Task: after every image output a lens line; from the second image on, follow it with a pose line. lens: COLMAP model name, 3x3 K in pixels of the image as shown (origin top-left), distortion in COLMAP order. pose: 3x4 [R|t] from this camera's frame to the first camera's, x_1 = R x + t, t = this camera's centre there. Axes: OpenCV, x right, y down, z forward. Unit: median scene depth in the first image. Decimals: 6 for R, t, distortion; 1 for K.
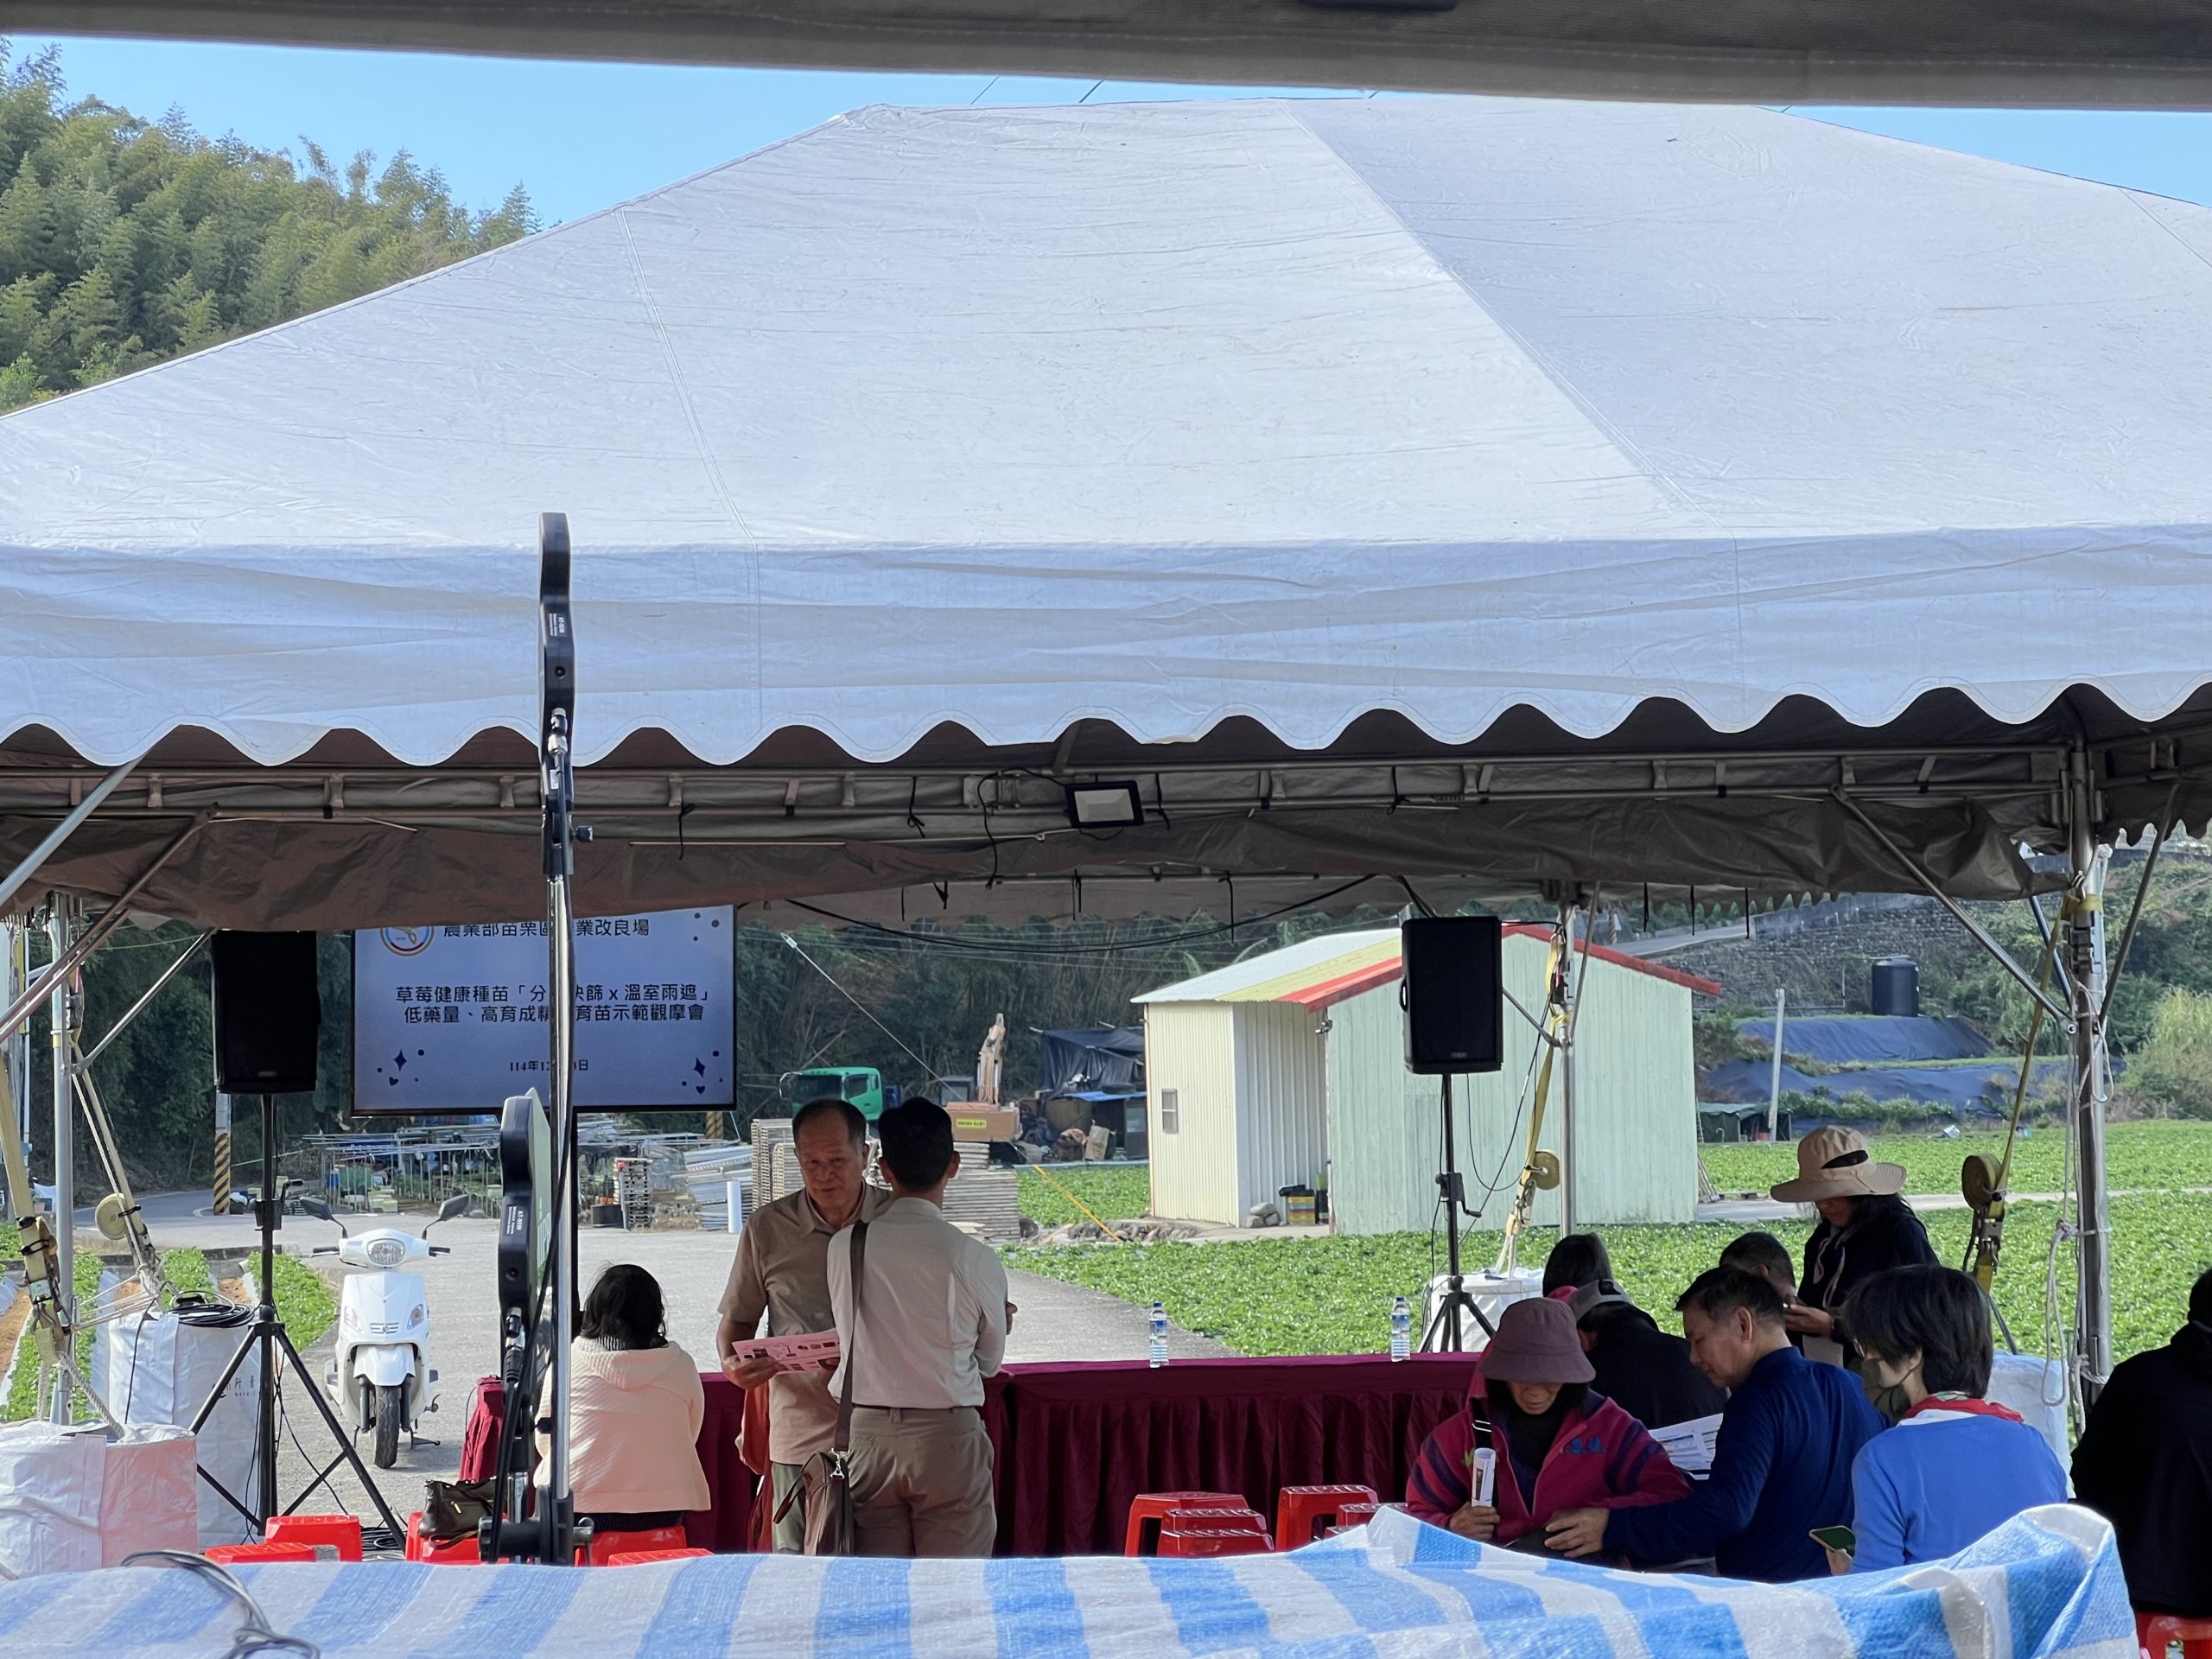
lens RADIAL K [[5039.1, 0, 1218.6], [0, 5039.1, 808.4], [0, 0, 1]] dist [0.574146, 0.000000]
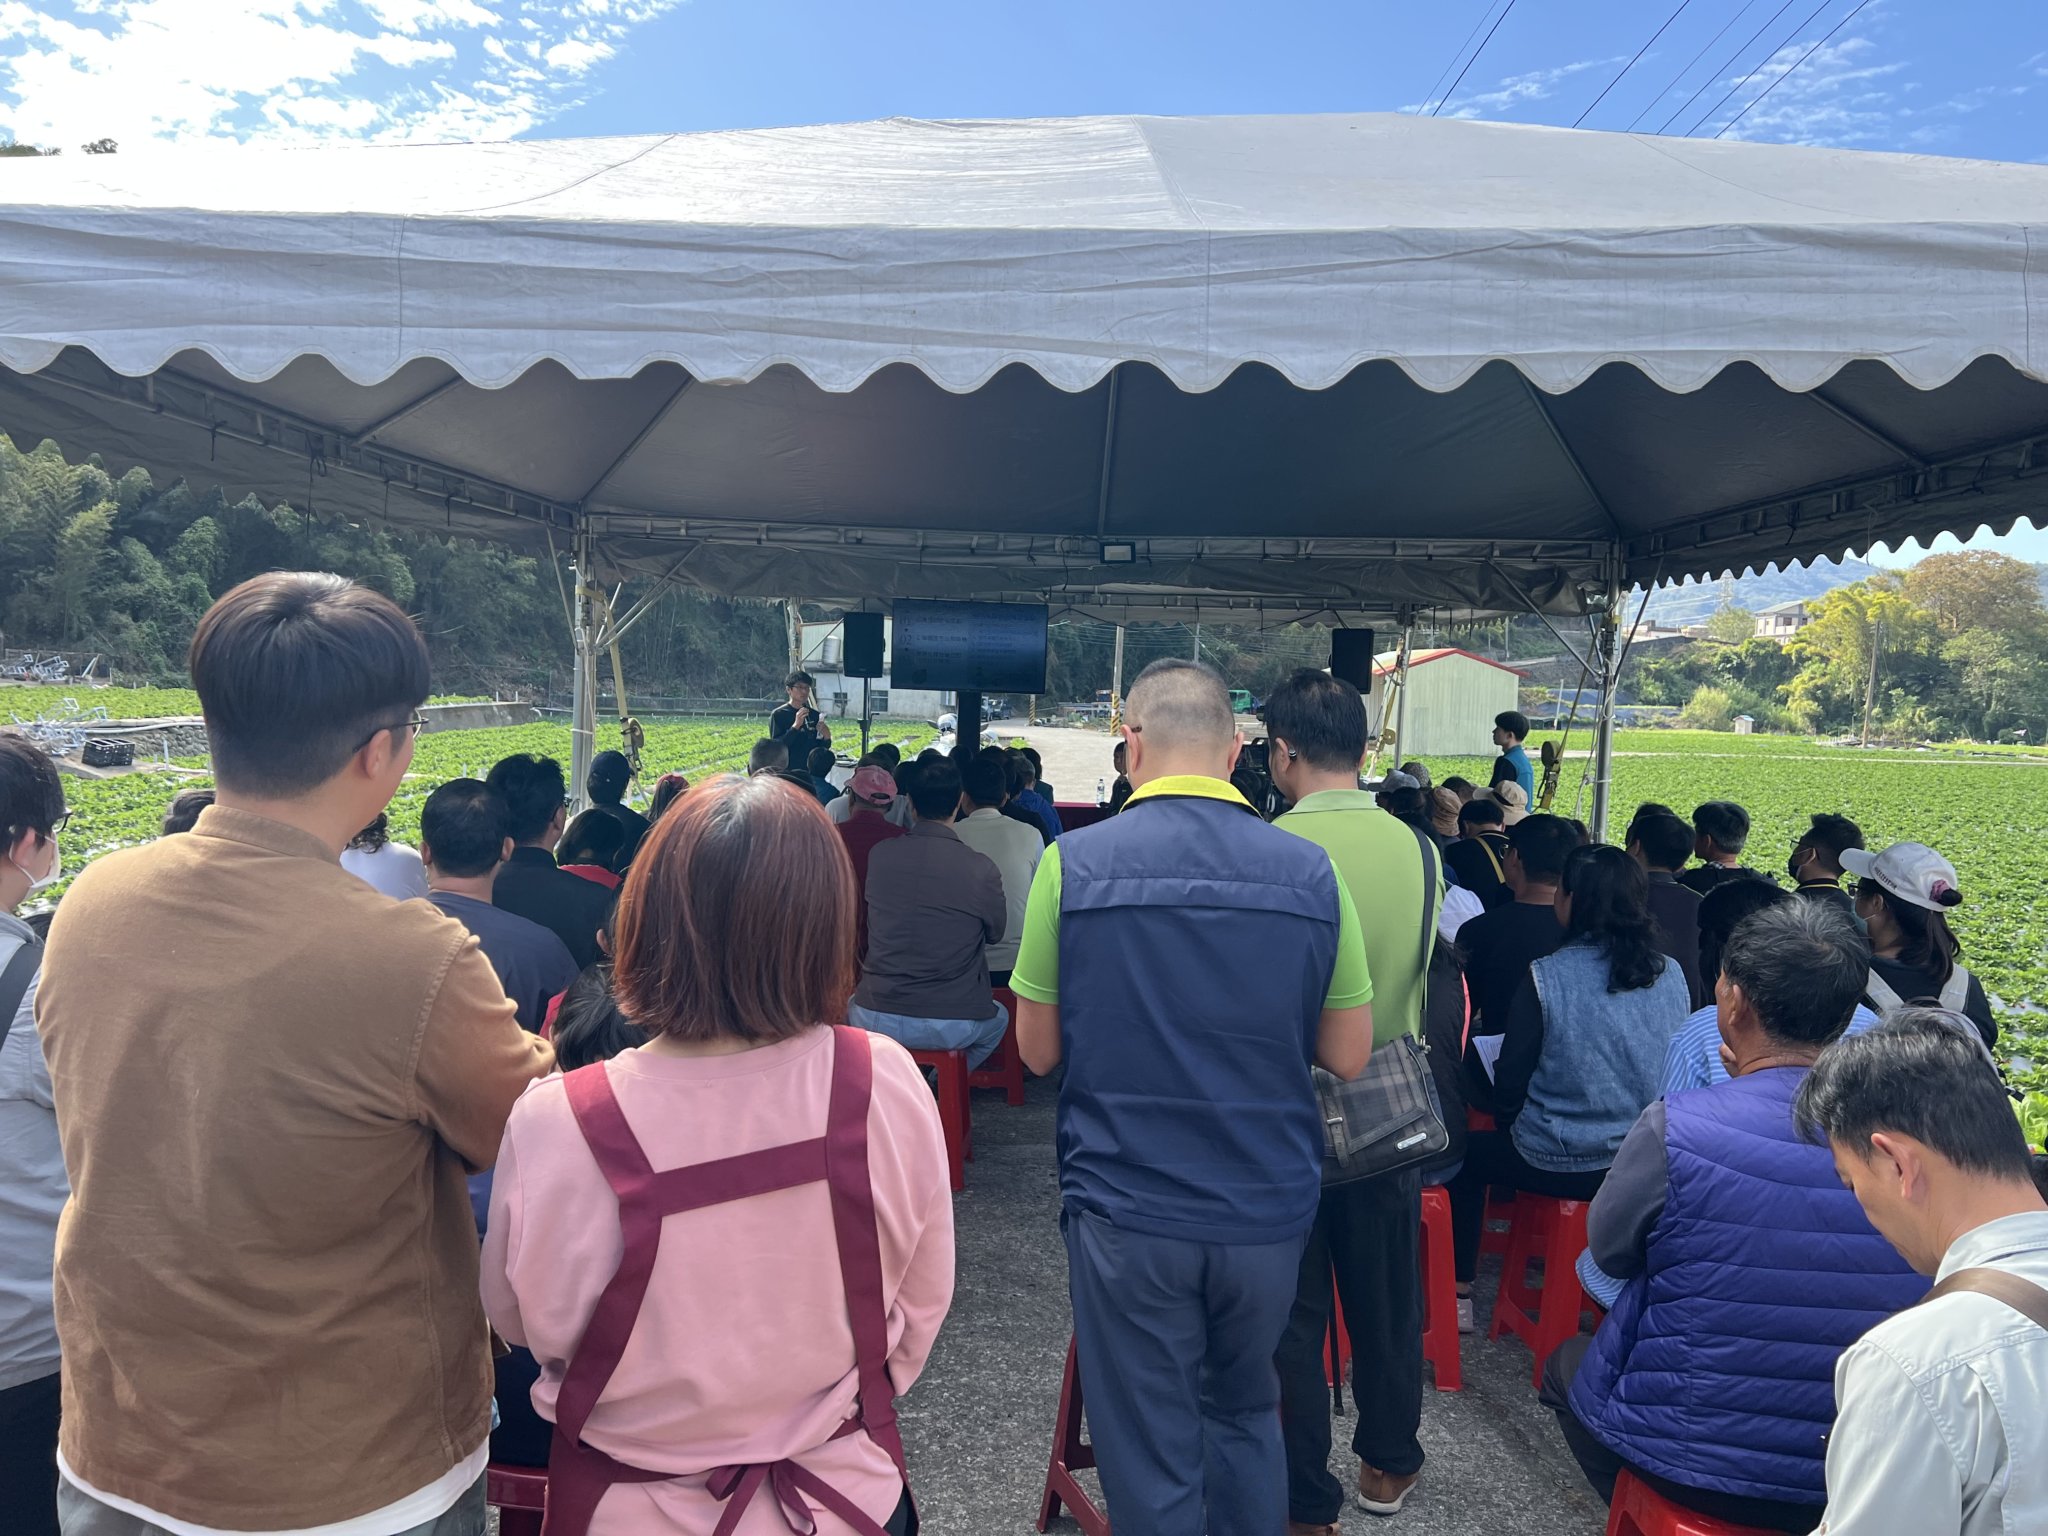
lens RADIAL K [[1548.0, 0, 1005.5], [0, 1548.0, 766.7], [0, 0, 1]] dist [0.076682, -0.073728]
pose [[0.970945, 0.063692, -0.230670, 0.148697], [-0.039987, 0.993559, 0.106024, 0.036500], [0.235938, -0.093719, 0.967238, 0.617301]]
